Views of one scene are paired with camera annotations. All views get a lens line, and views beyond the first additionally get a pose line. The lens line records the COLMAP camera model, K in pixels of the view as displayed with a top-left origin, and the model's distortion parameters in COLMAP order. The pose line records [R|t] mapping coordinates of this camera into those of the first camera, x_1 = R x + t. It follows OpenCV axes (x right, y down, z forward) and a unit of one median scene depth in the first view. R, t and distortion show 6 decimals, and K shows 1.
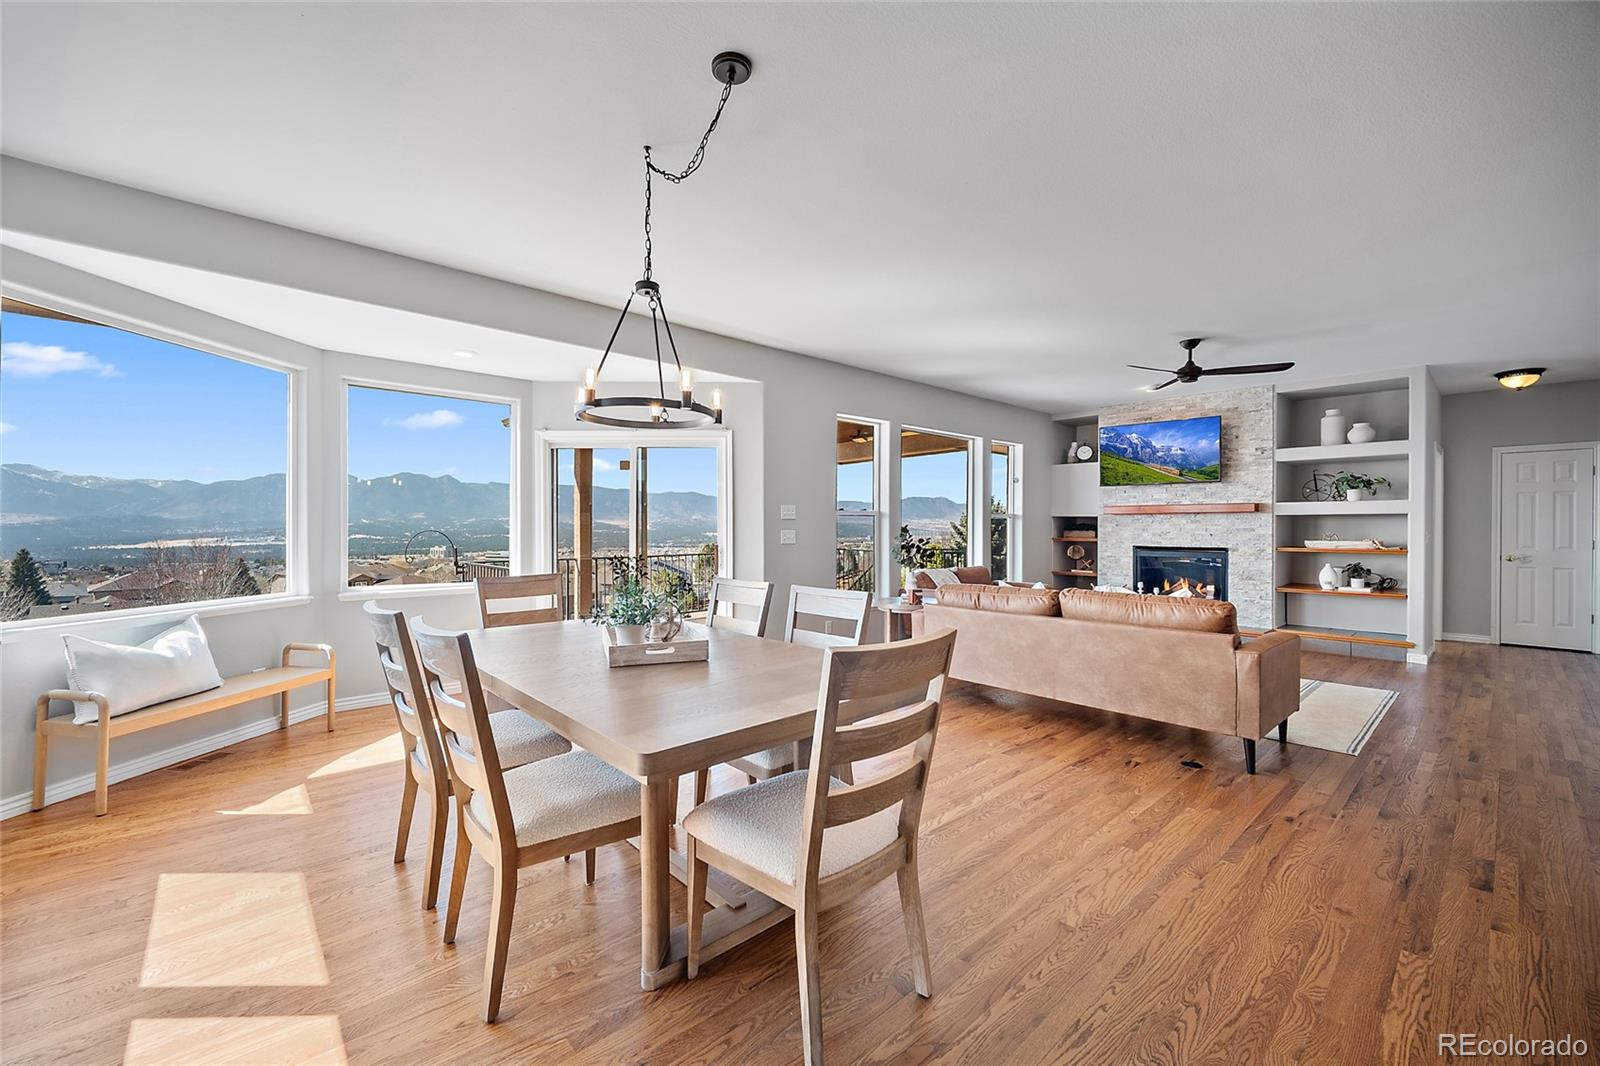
lens RADIAL K [[638.6, 0, 783.0], [0, 638.6, 529.1], [0, 0, 1]] dist [-0.001684, -0.000082]
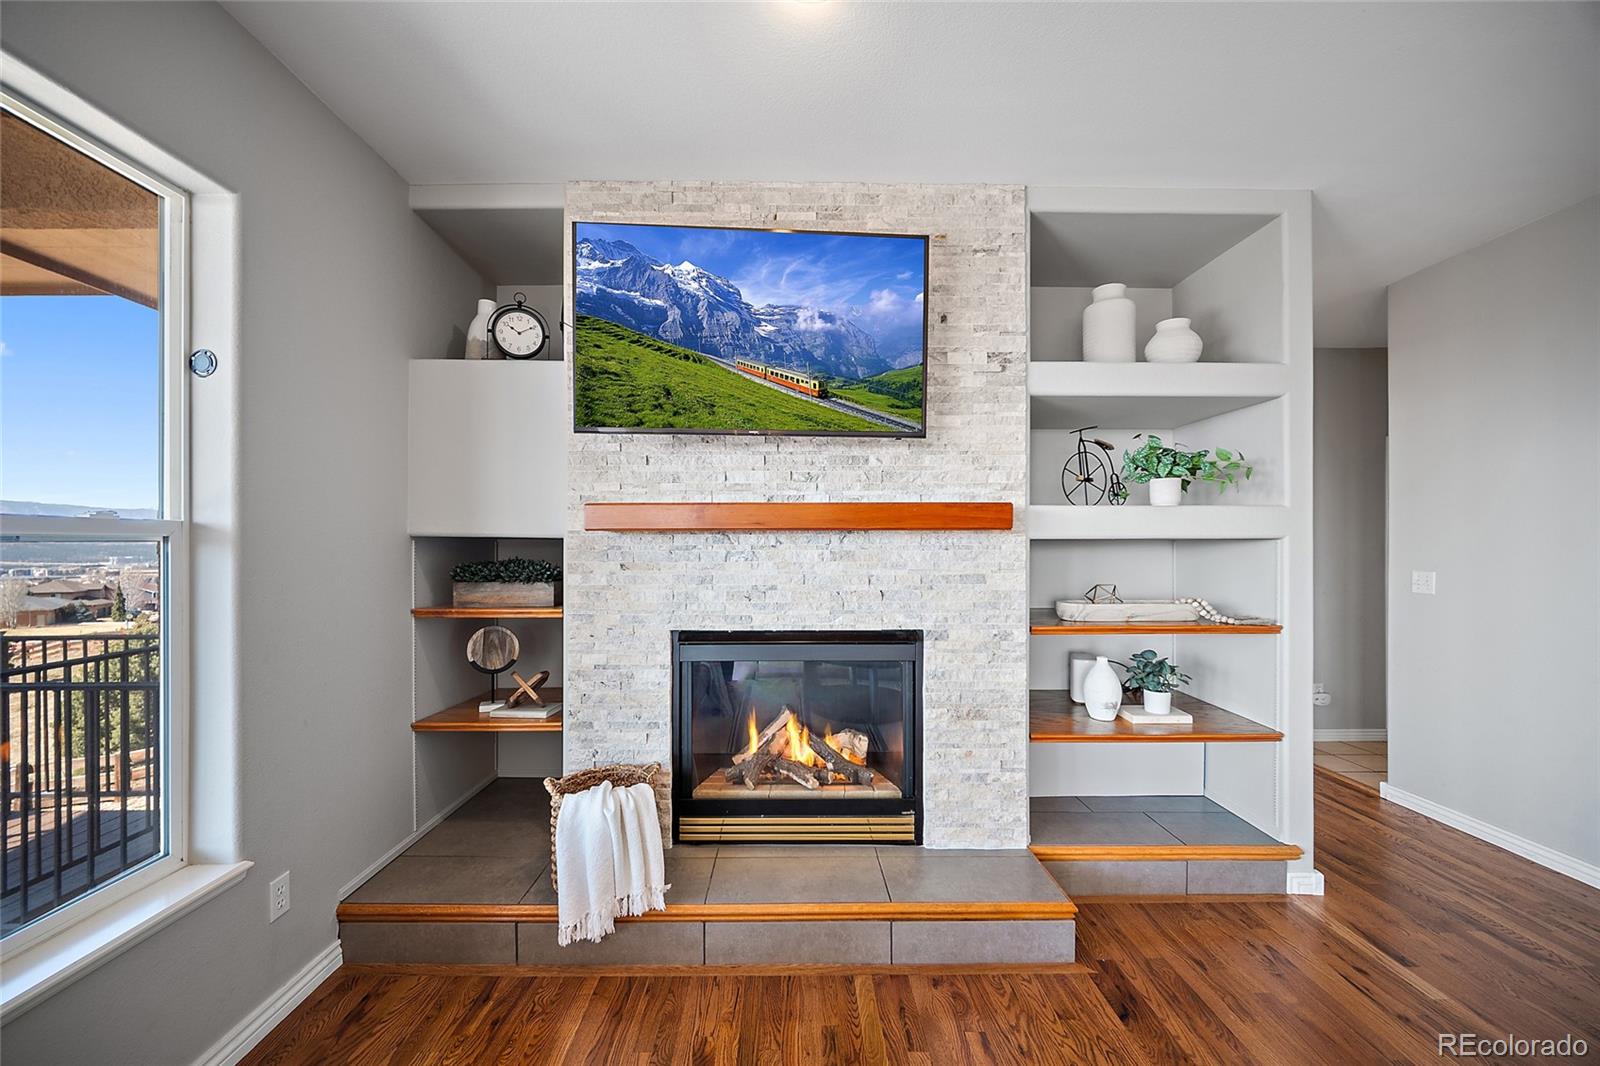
lens RADIAL K [[630.5, 0, 793.2], [0, 630.5, 545.6], [0, 0, 1]] dist [0.000923, 0.000075]
pose [[0.655237, -0.000429, 0.755423, 0.398869], [0.004106, 0.999987, -0.002993, -0.017110], [-0.755412, 0.005063, 0.655231, 0.851041]]
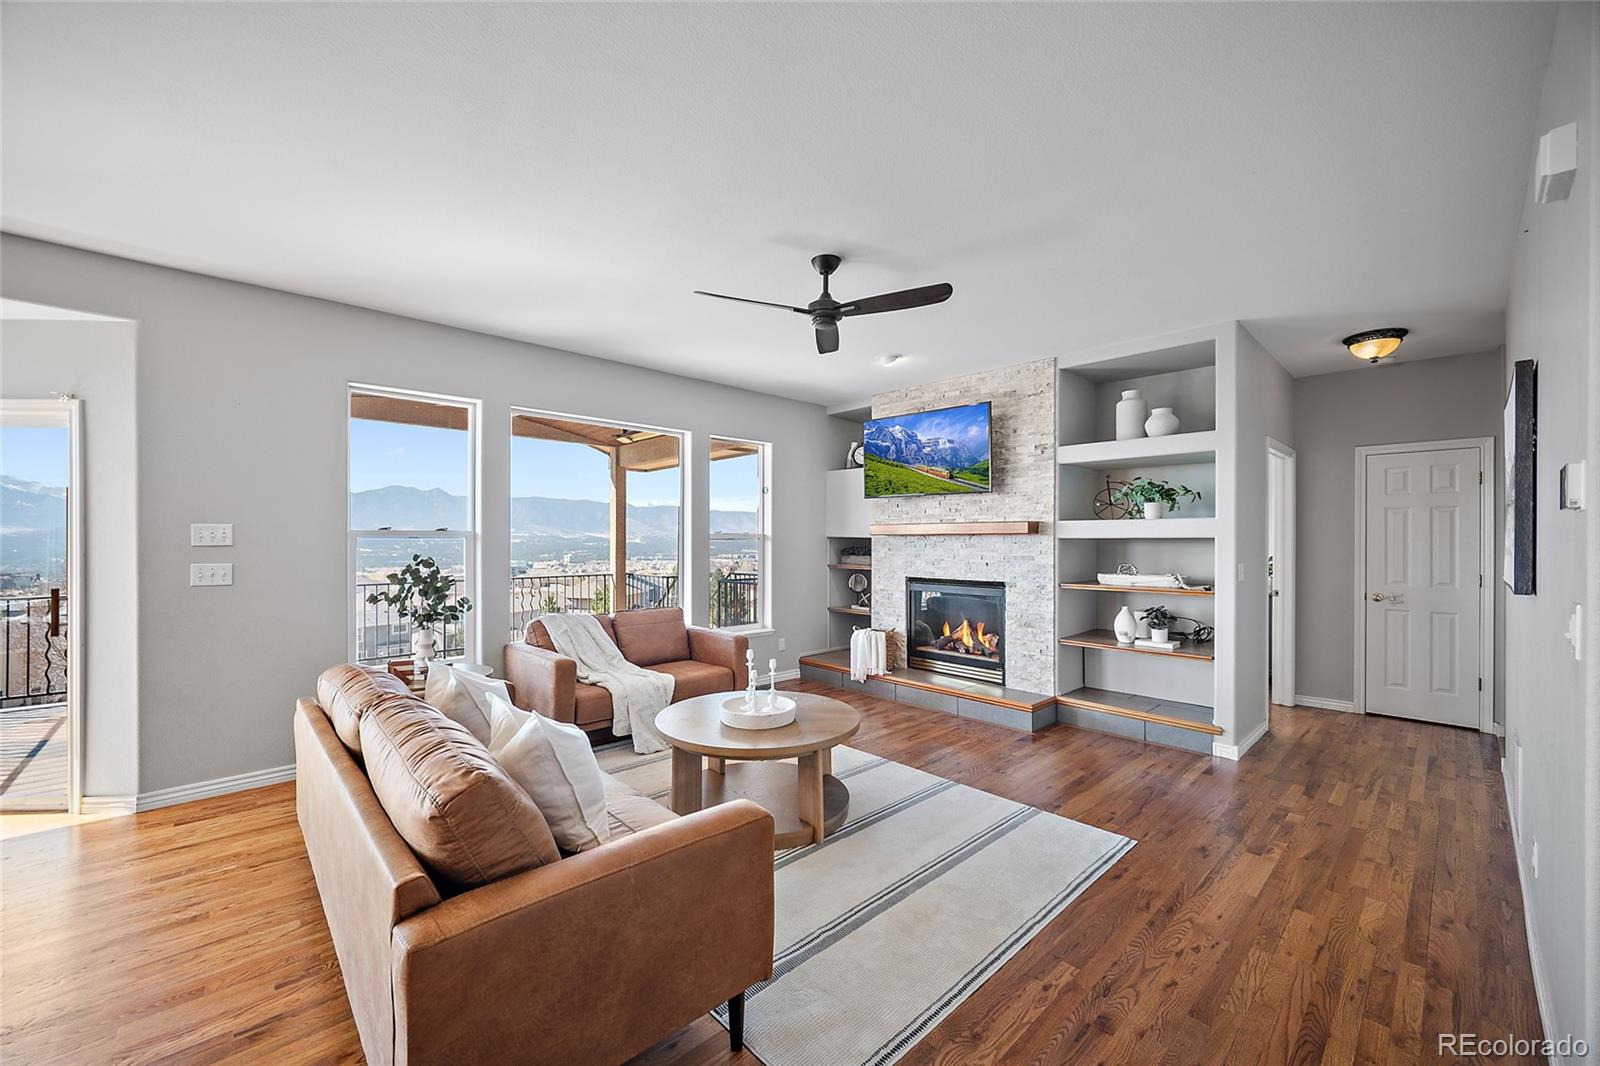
lens RADIAL K [[624.9, 0, 787.5], [0, 624.9, 538.6], [0, 0, 1]] dist [-0.002575, -0.000160]
pose [[0.999577, 0.002582, 0.028962, 0.439720], [-0.002385, 0.999974, -0.006829, -0.015614], [-0.028979, 0.006757, 0.999557, 0.299328]]
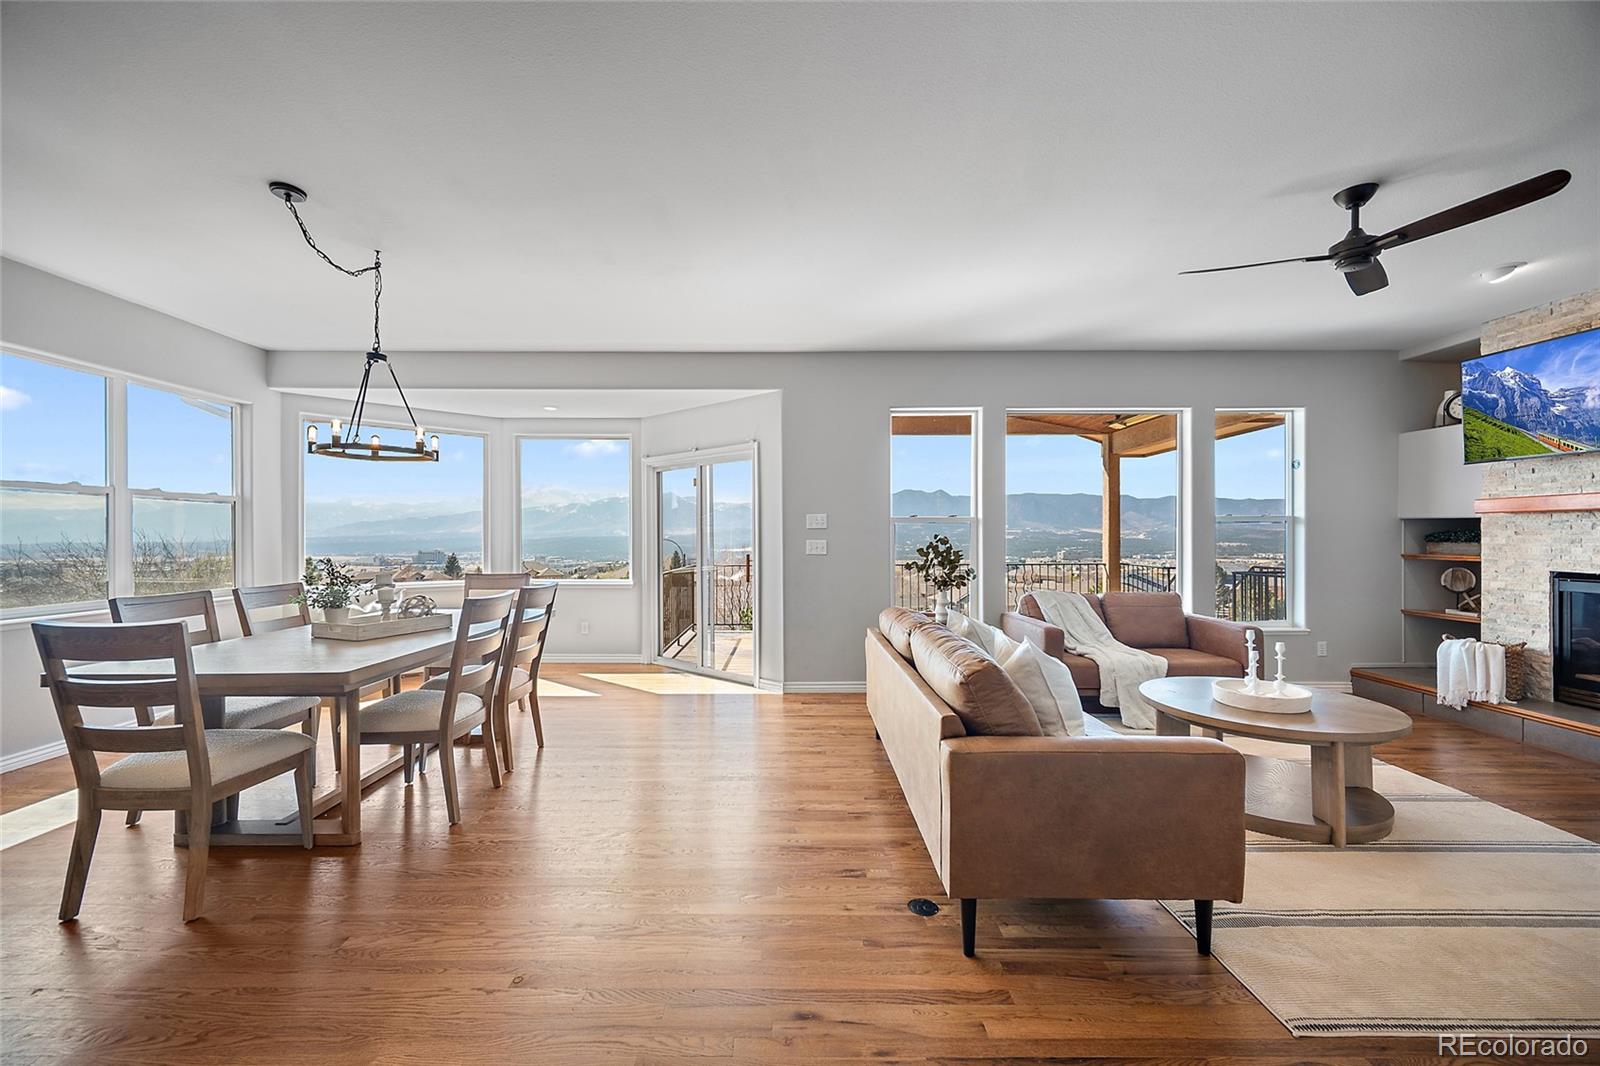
lens RADIAL K [[624.9, 0, 787.5], [0, 624.9, 538.6], [0, 0, 1]] dist [-0.002575, -0.000160]
pose [[0.750372, 0.001239, -0.661014, 0.471260], [-0.000920, 0.999999, 0.000830, -0.001041], [0.661015, -0.000015, 0.750373, 0.216597]]
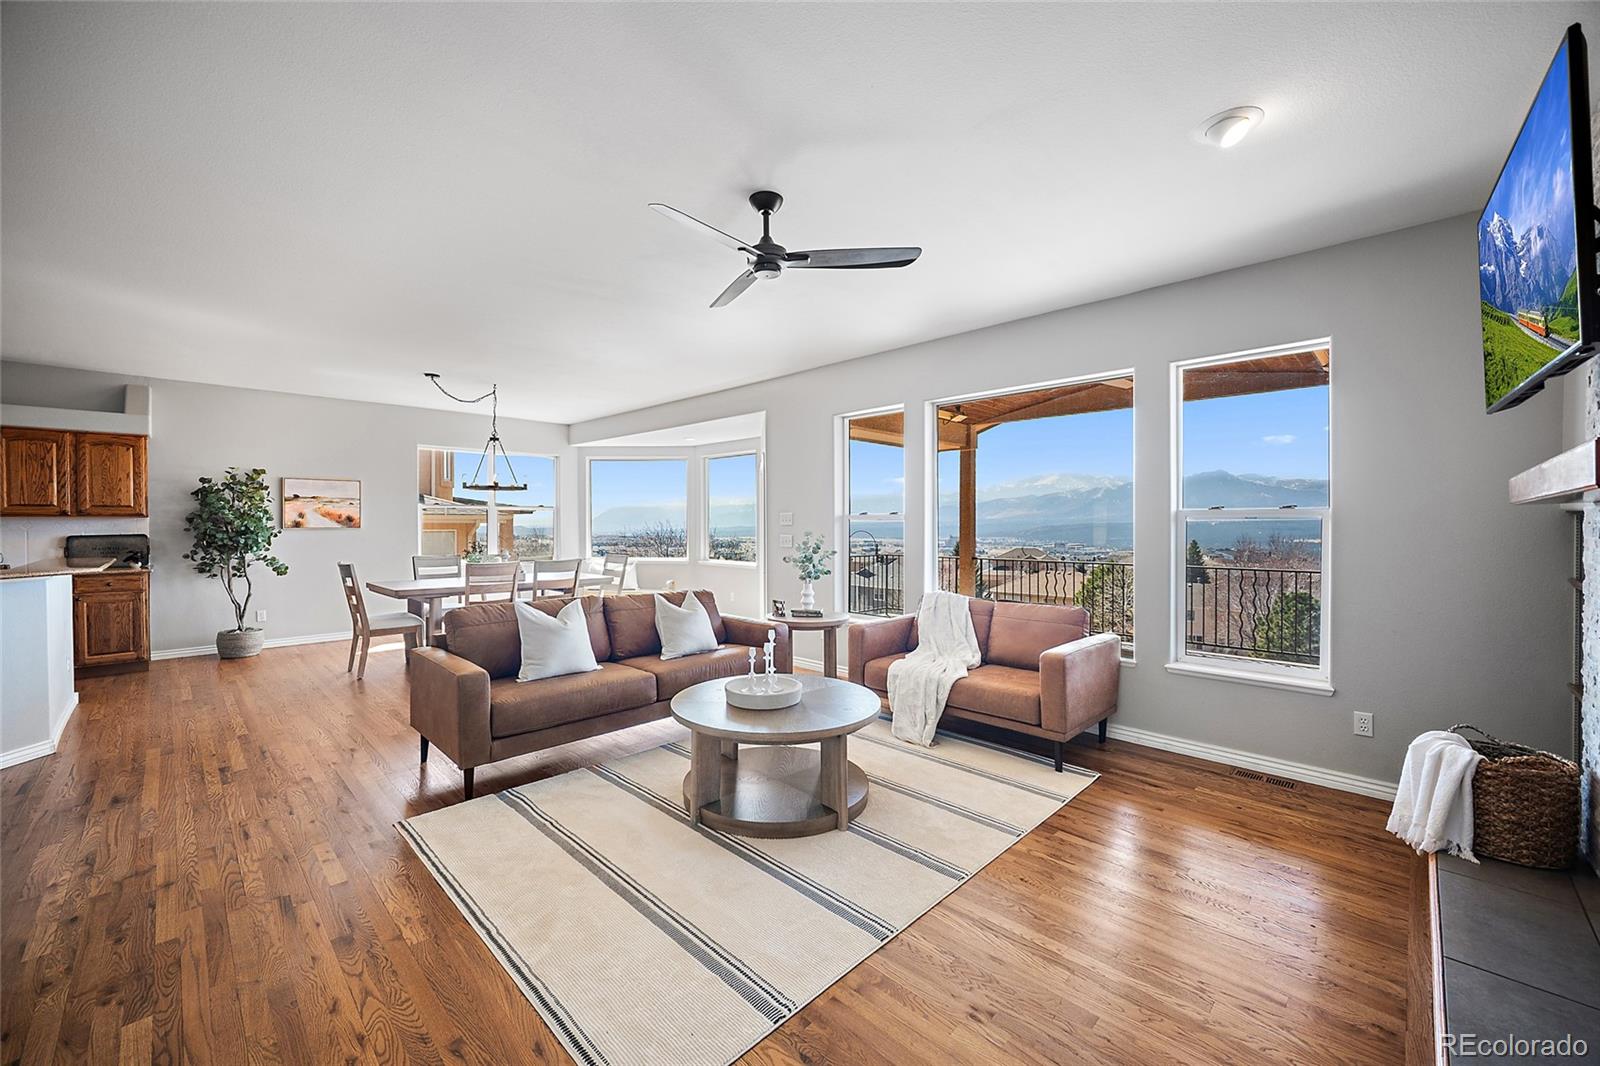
lens RADIAL K [[624.9, 0, 787.5], [0, 624.9, 538.6], [0, 0, 1]] dist [-0.002575, -0.000160]
pose [[0.067850, 0.023873, -0.997410, 0.877615], [-0.002493, 0.999715, 0.023759, -0.015993], [0.997692, 0.000875, 0.067890, 0.737592]]
